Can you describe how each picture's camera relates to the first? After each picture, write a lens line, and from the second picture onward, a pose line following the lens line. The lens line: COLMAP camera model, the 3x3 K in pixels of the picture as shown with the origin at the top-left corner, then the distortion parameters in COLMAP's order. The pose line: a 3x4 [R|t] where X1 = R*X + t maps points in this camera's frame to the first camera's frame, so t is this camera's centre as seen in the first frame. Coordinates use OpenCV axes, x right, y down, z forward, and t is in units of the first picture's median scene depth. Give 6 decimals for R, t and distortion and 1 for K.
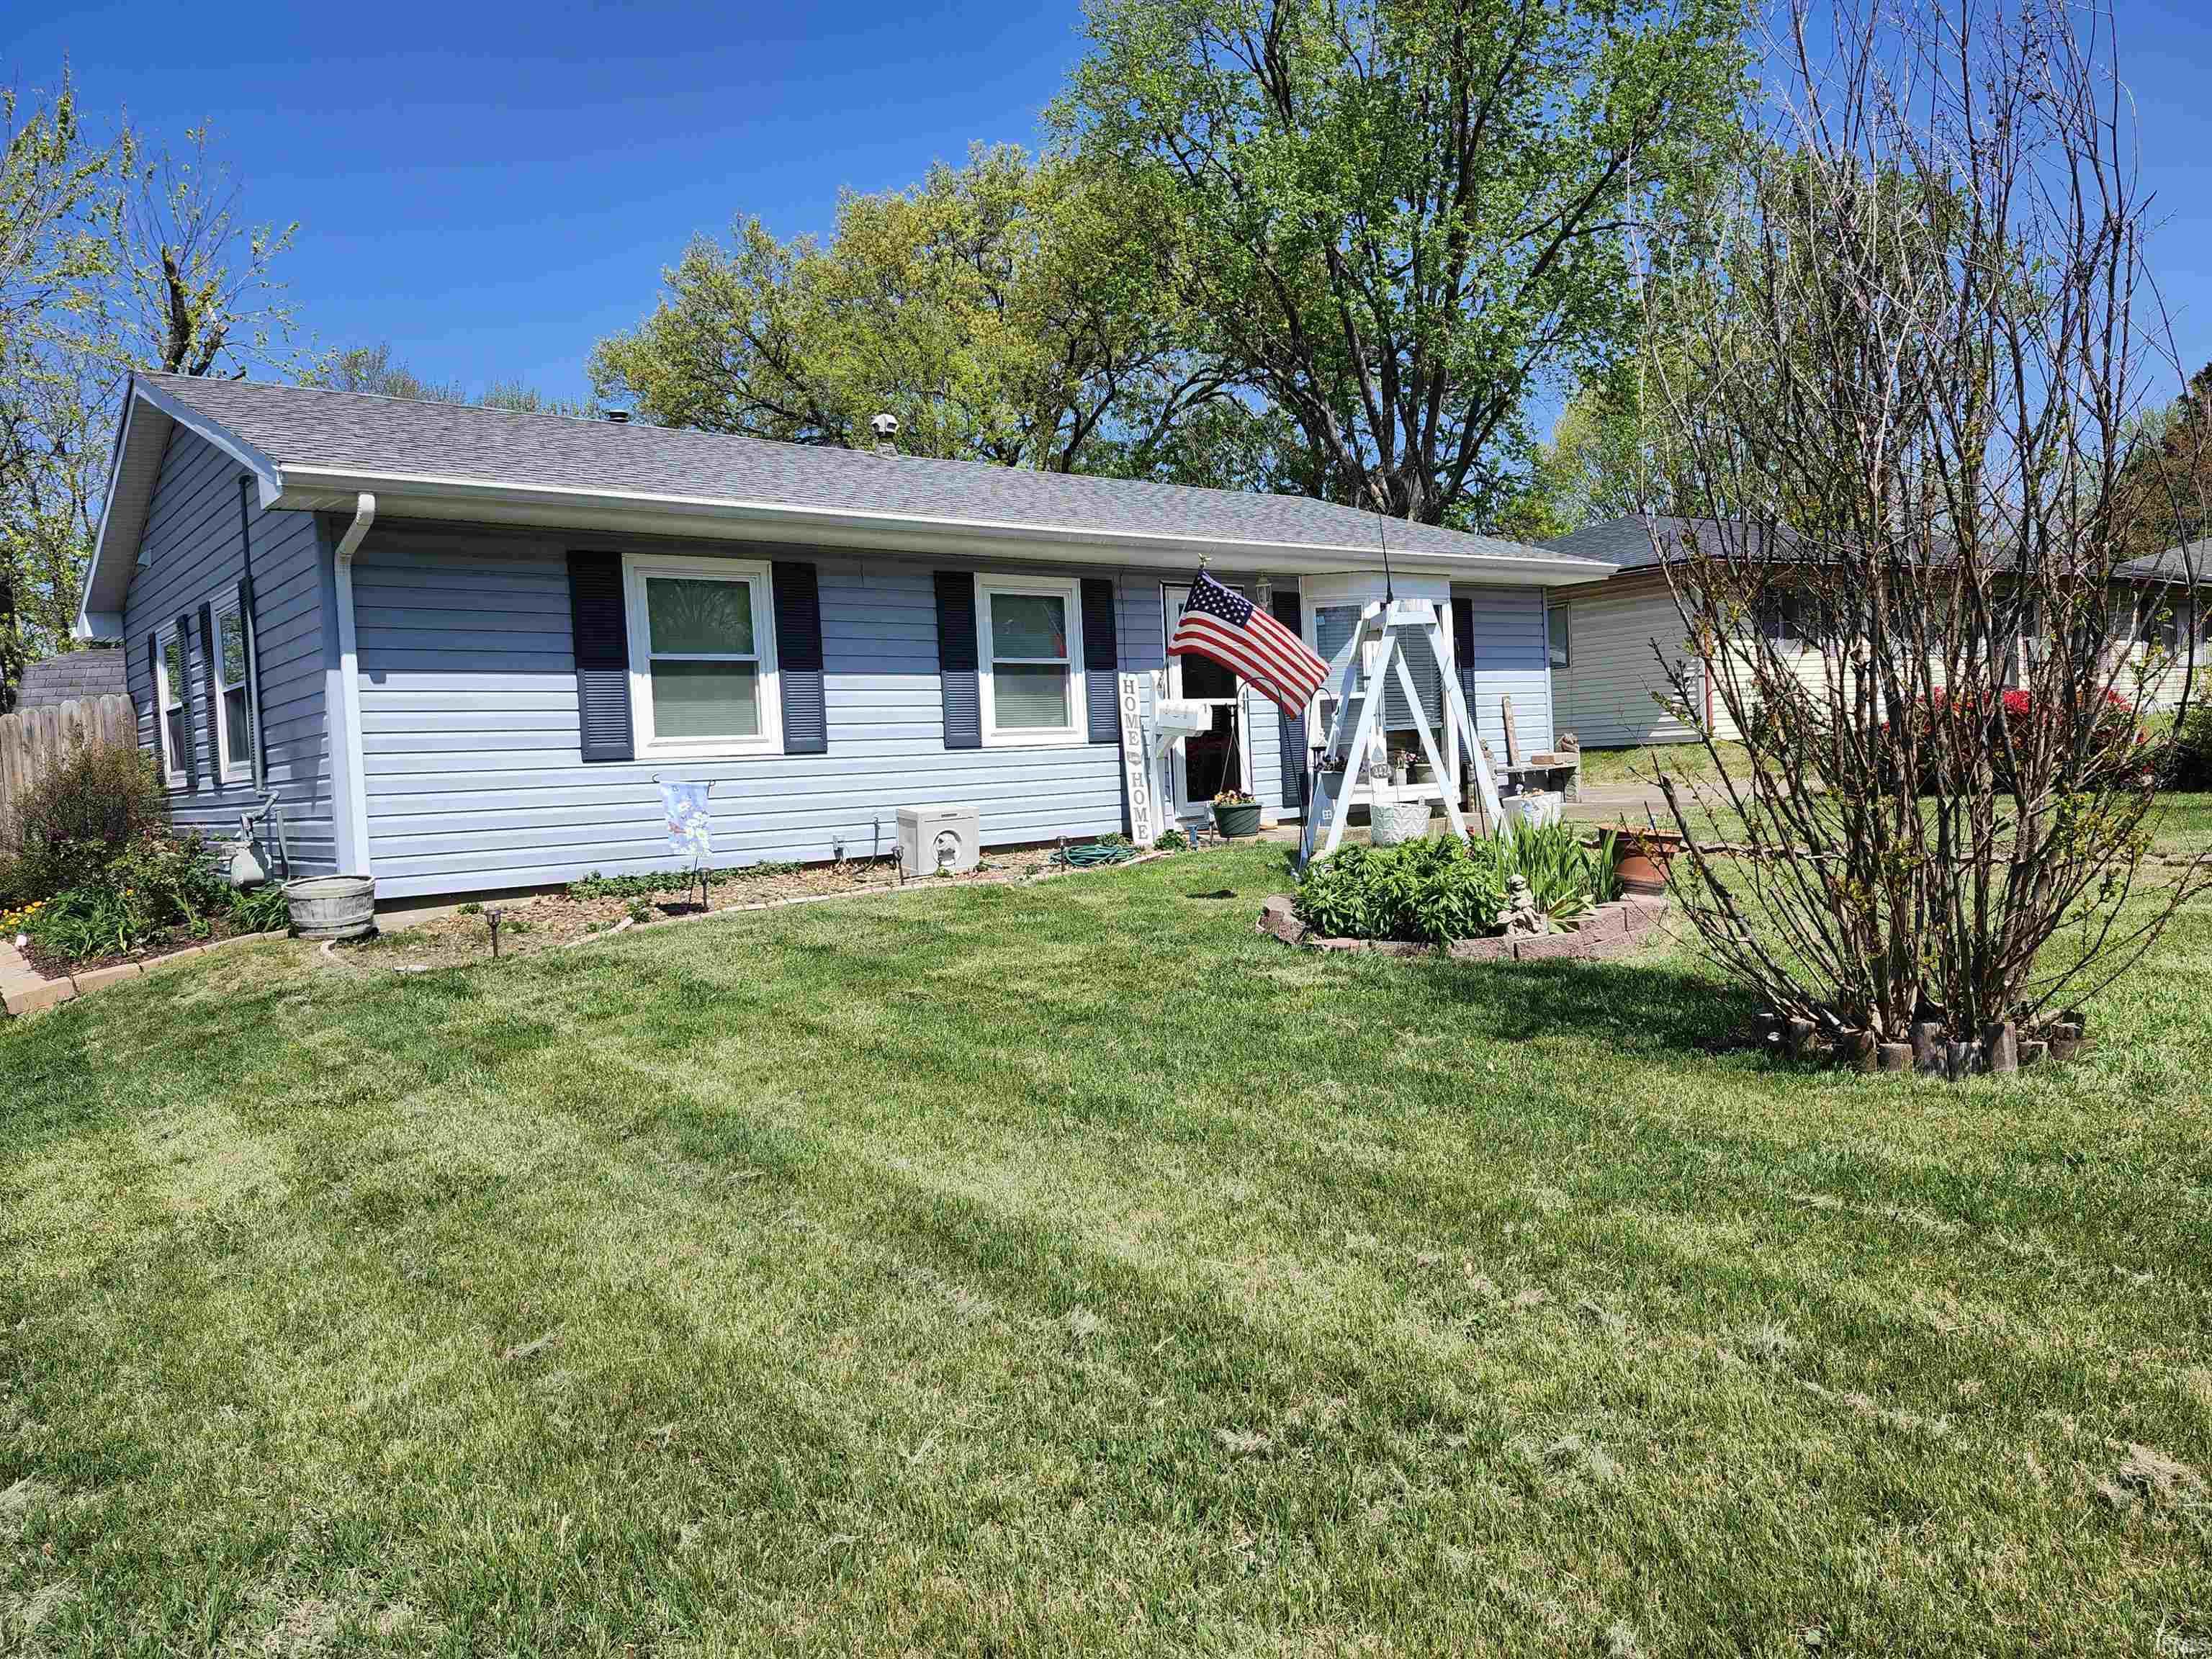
lens RADIAL K [[1567.6, 0, 1099.4], [0, 1567.6, 831.3], [0, 0, 1]] dist [0.070720, -0.091500]
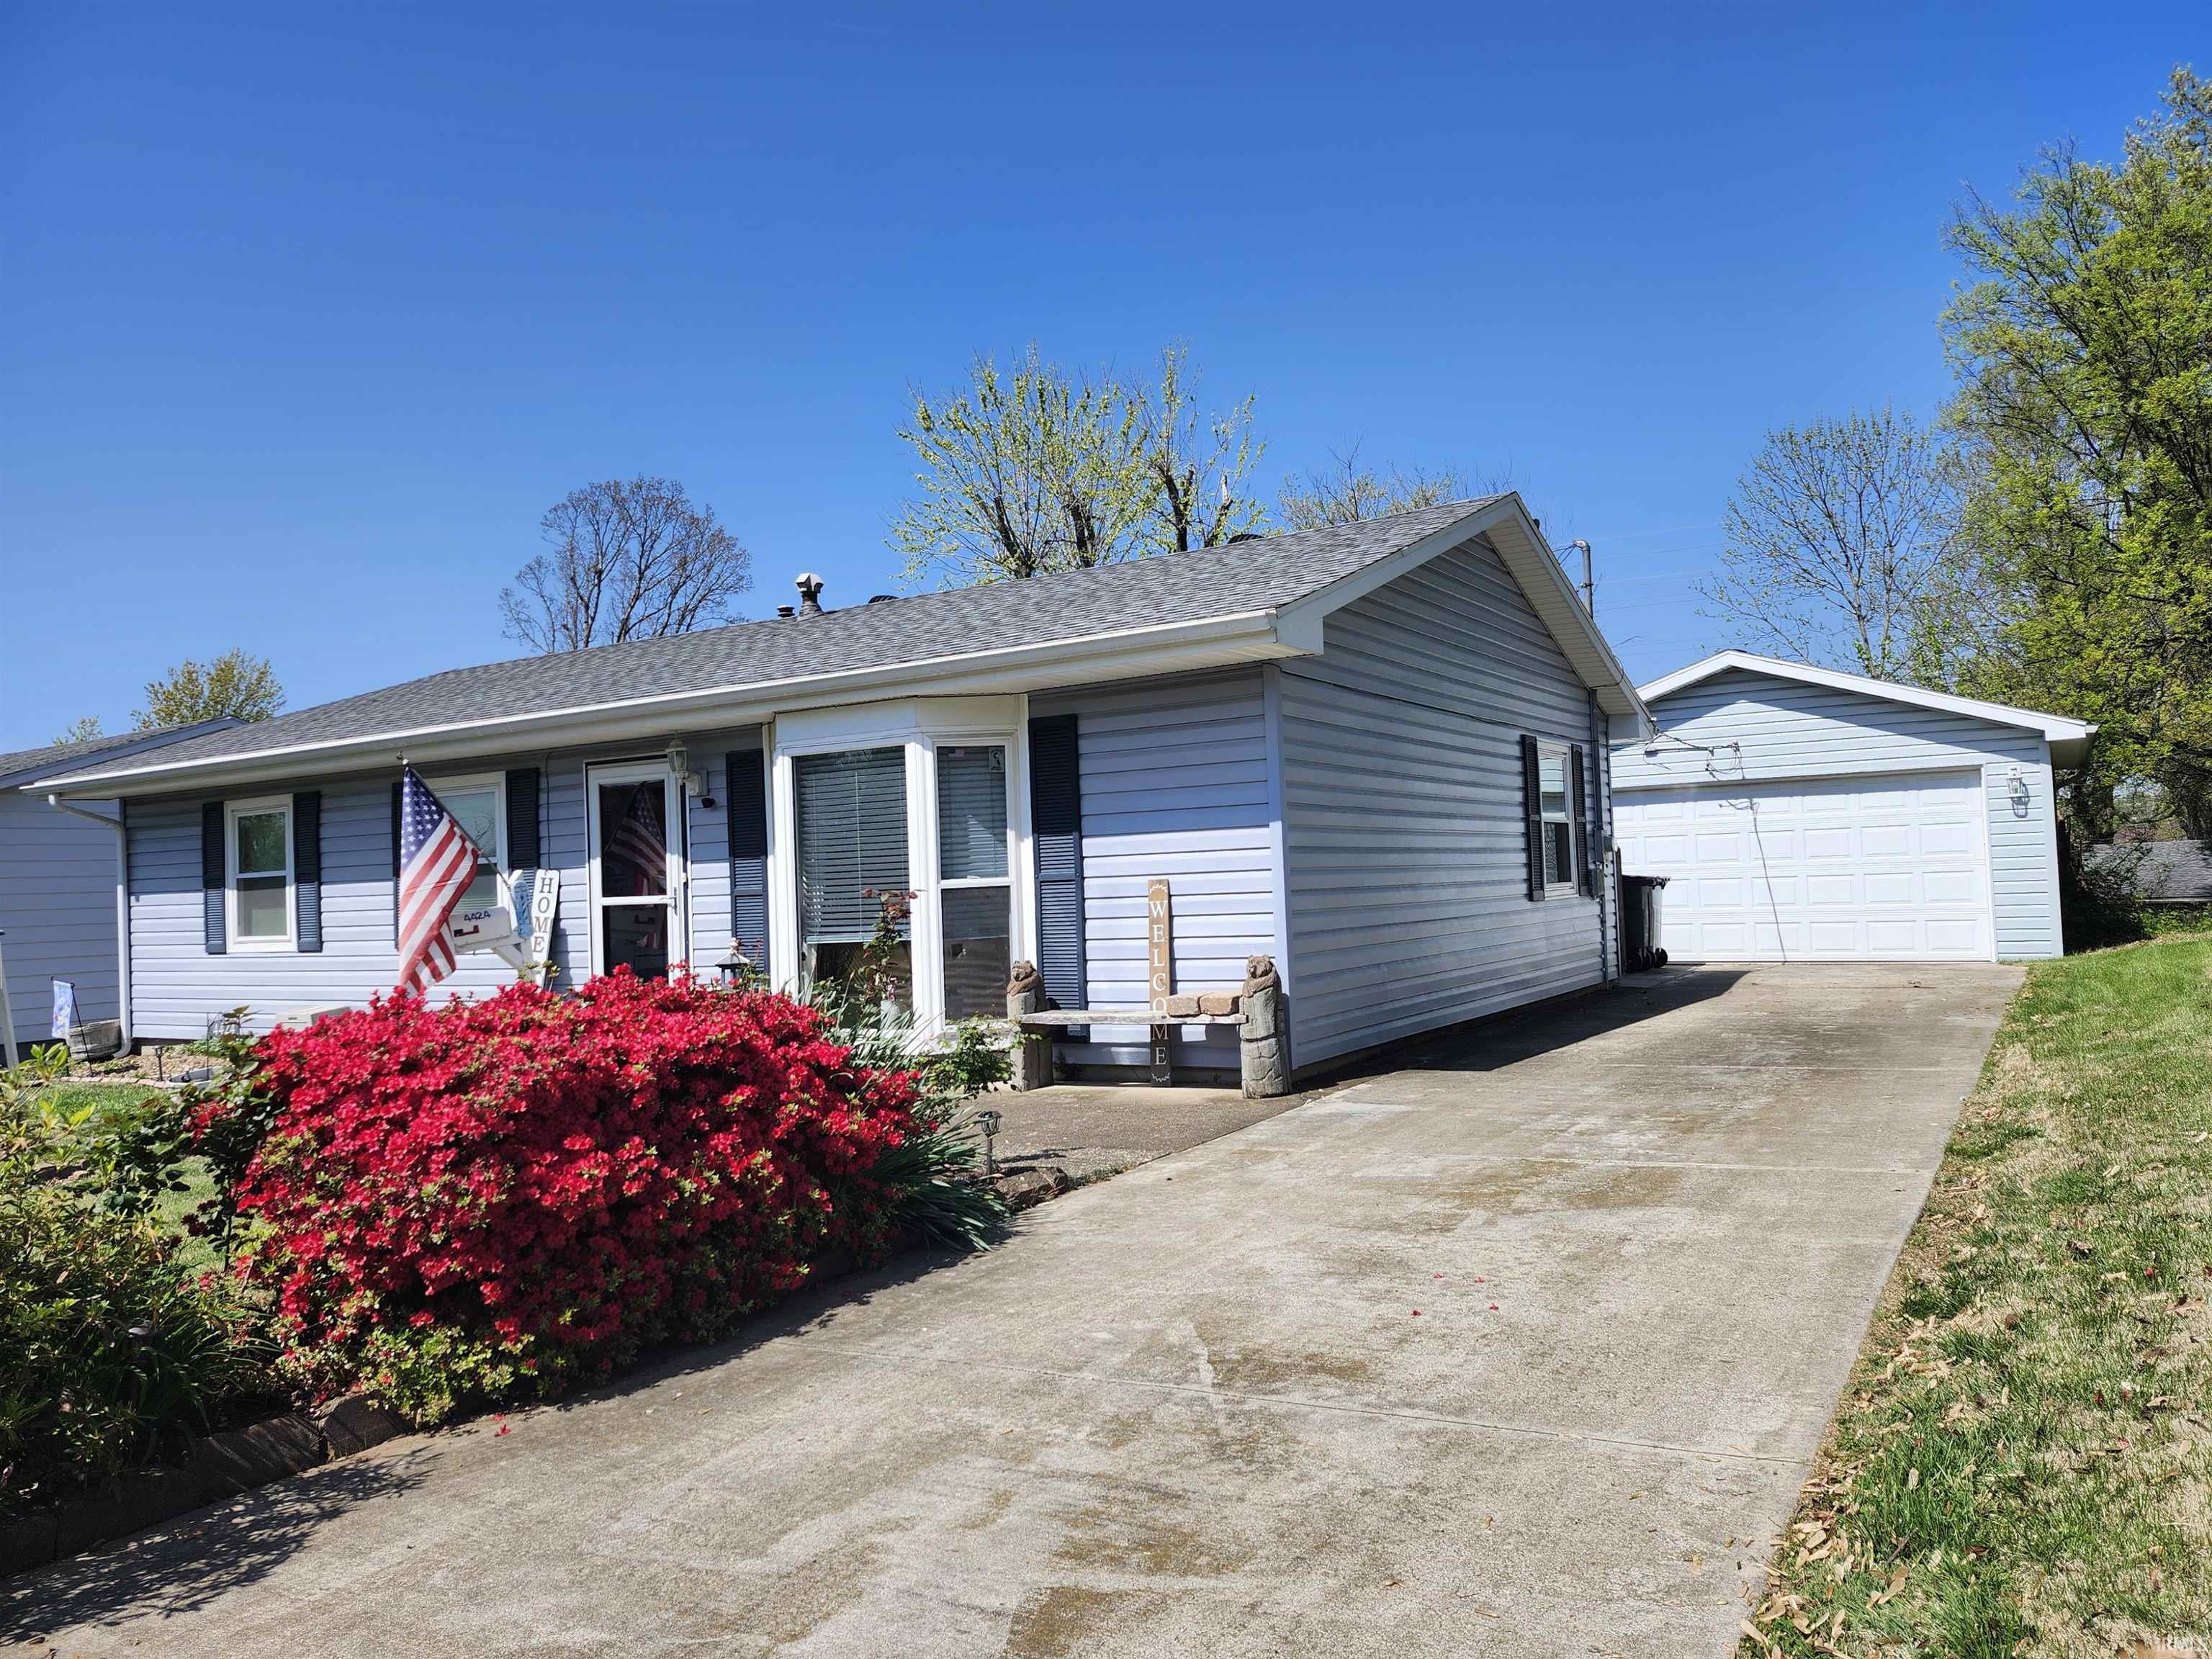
lens RADIAL K [[1567.6, 0, 1102.6], [0, 1567.6, 828.3], [0, 0, 1]] dist [0.070720, -0.091500]
pose [[0.316766, -0.019336, -0.948307, 1.121601], [-0.031510, 0.999026, -0.030896, -0.123254], [0.947980, 0.039667, 0.315848, 1.173459]]
